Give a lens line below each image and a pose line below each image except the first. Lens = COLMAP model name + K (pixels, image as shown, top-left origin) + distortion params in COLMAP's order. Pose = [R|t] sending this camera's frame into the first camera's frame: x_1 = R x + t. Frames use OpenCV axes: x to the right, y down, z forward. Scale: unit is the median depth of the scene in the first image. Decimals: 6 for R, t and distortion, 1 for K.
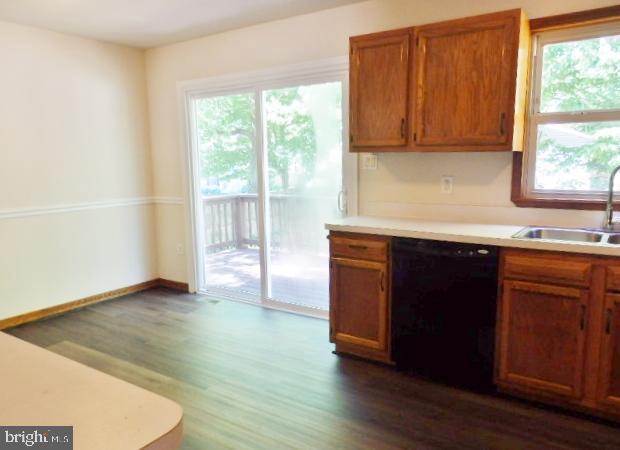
lens RADIAL K [[472.7, 0, 310.6], [0, 472.7, 228.5], [0, 0, 1]] dist [-0.006565, 0.001168]
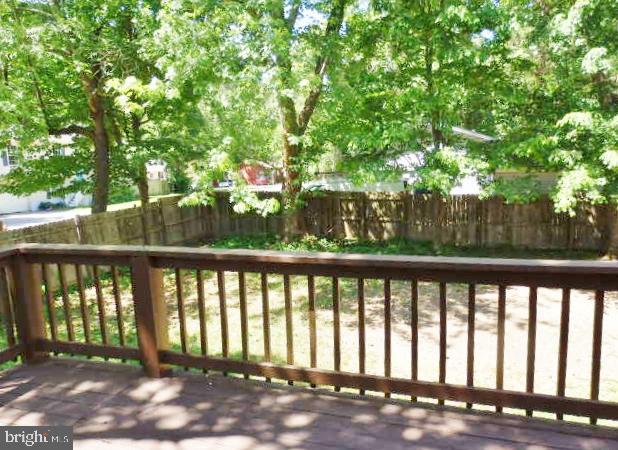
lens RADIAL K [[471.2, 0, 309.6], [0, 471.2, 228.4], [0, 0, 1]] dist [-0.006565, 0.001168]
pose [[0.961981, -0.062746, 0.265812, -0.000987], [0.064319, 0.997925, 0.002792, -0.025981], [-0.265435, 0.014411, 0.964021, 0.178701]]
